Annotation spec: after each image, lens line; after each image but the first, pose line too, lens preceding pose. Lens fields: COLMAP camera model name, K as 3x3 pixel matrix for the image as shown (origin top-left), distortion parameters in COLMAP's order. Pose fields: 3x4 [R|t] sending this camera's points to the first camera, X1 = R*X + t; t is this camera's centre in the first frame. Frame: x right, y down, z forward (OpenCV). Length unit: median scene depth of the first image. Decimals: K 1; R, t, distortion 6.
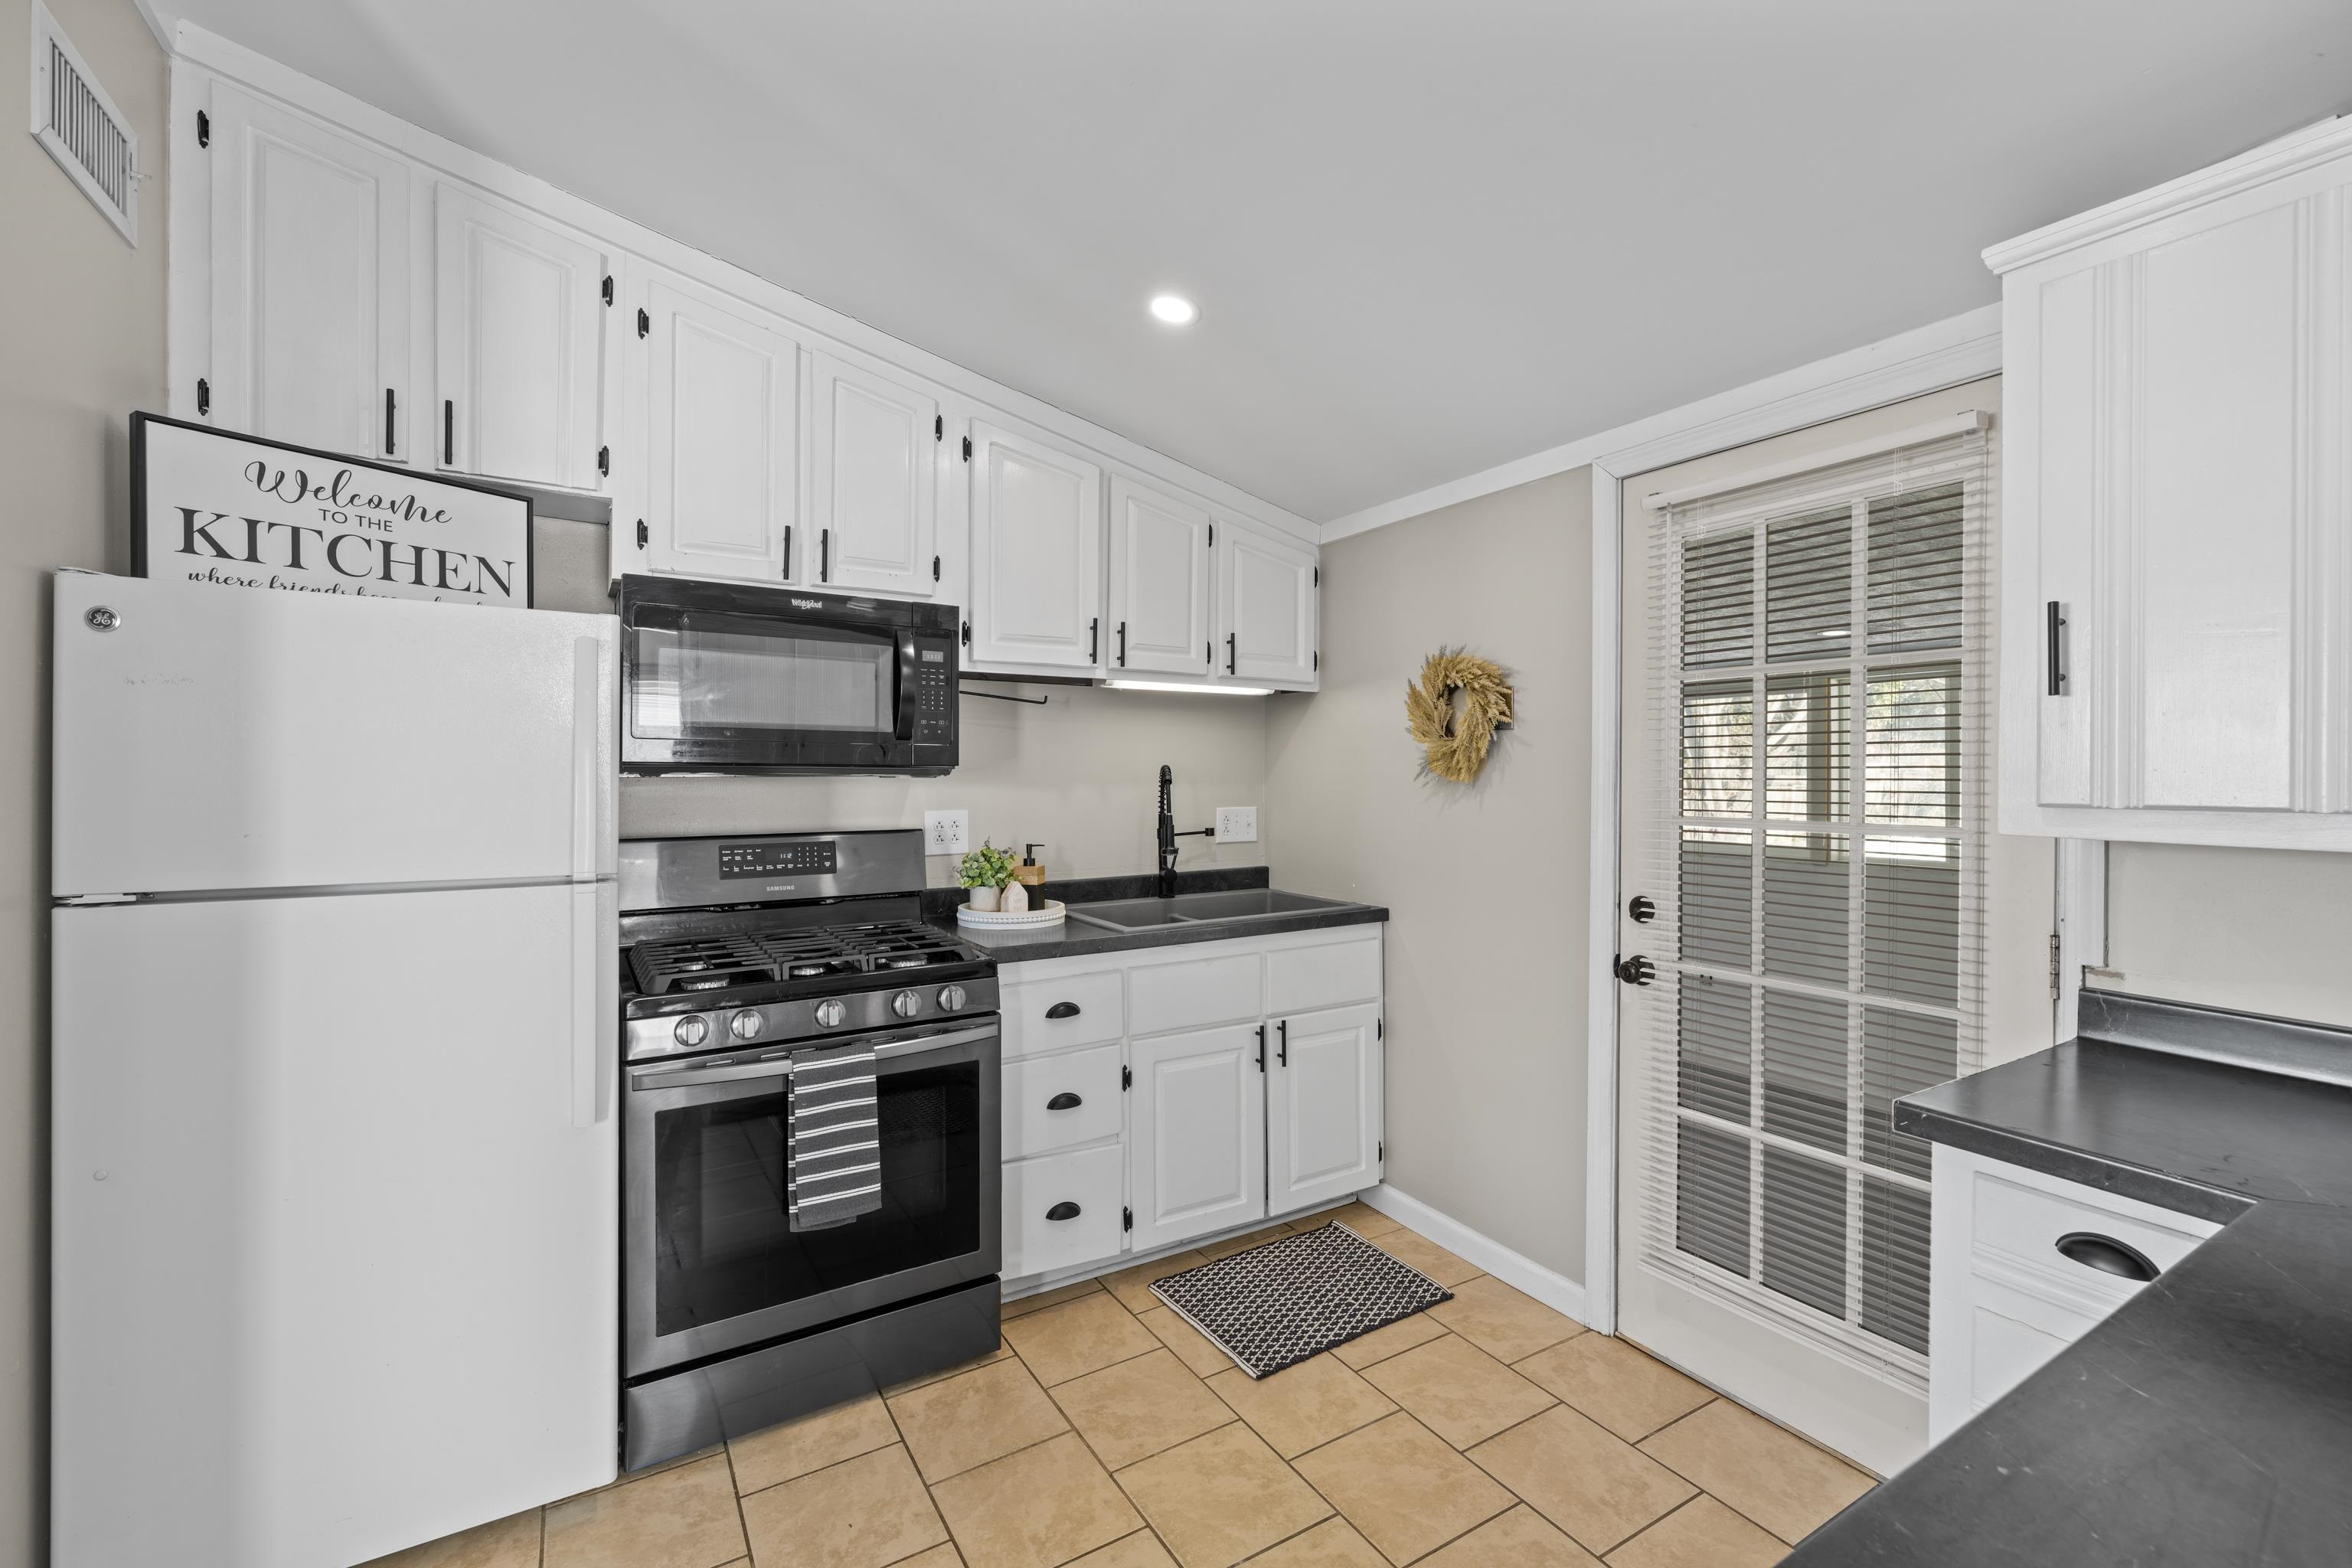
lens RADIAL K [[989.3, 0, 1174.7], [0, 989.3, 778.8], [0, 0, 1]] dist [0.003422, 0.000878]
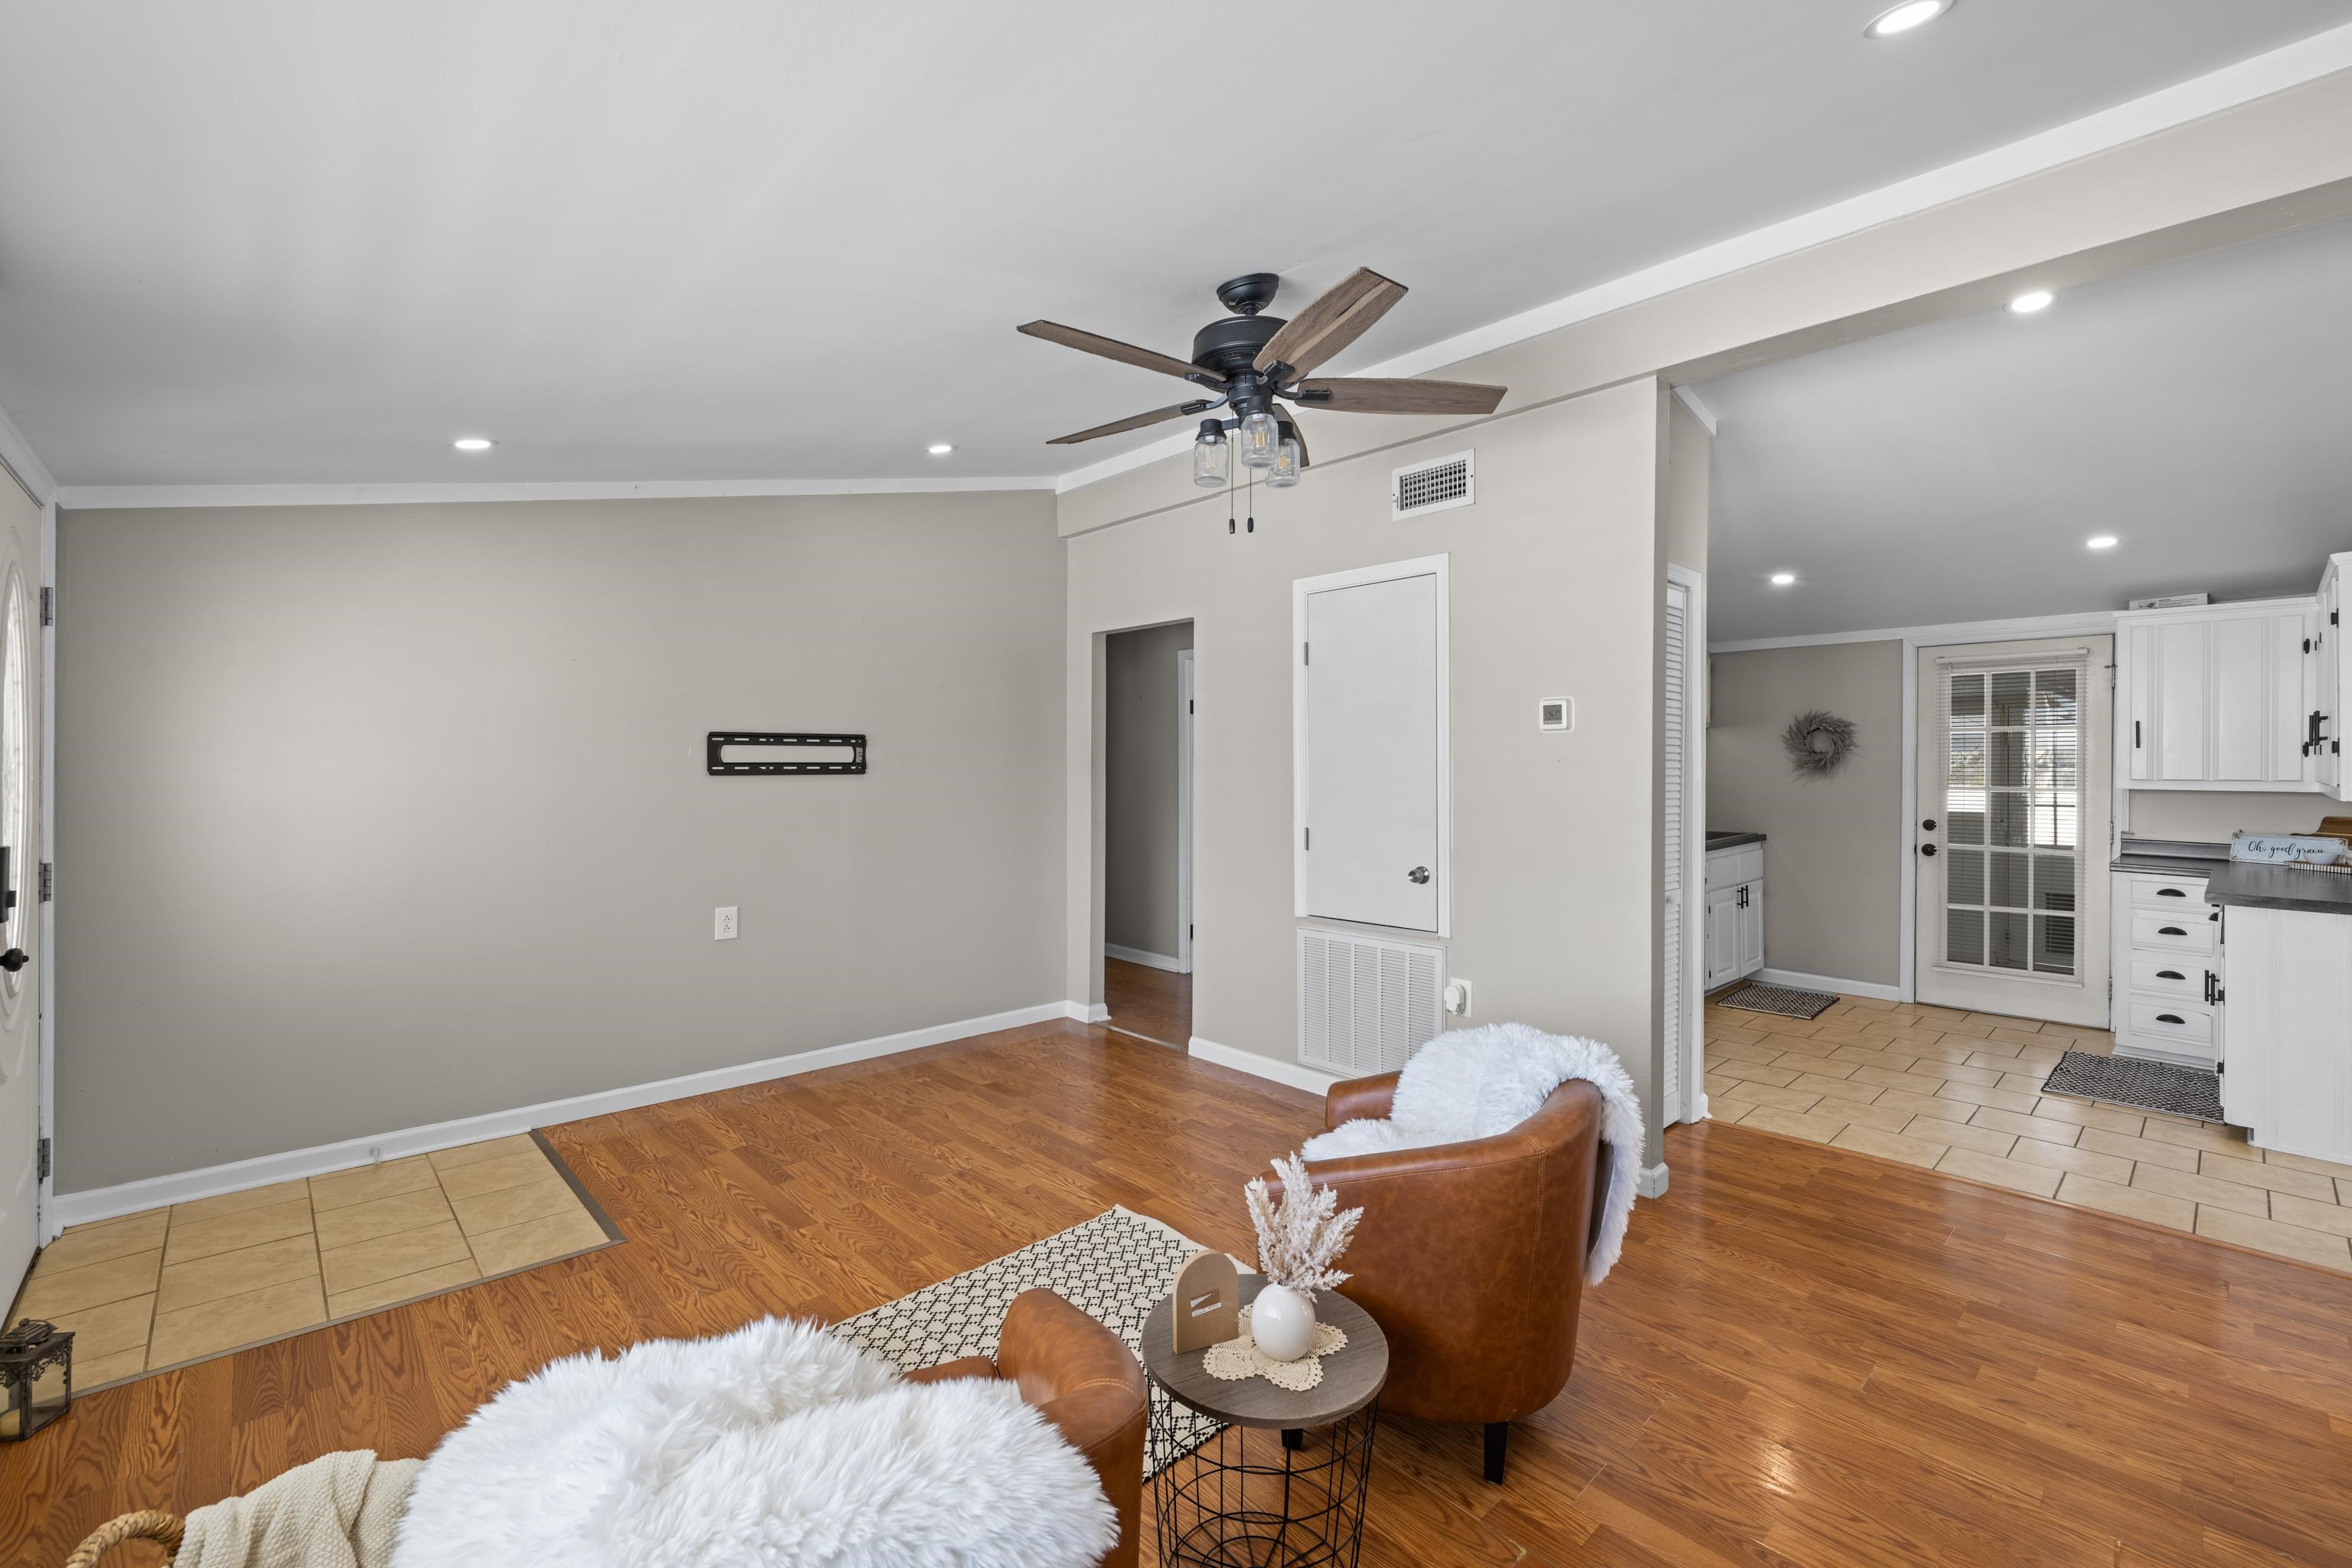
lens RADIAL K [[989.3, 0, 1177.3], [0, 989.3, 779.7], [0, 0, 1]] dist [0.003422, 0.000878]
pose [[0.986643, -0.000807, 0.162895, -1.783229], [0.000756, 1.000000, 0.000375, 0.016656], [-0.162896, -0.000247, 0.986643, -1.131373]]
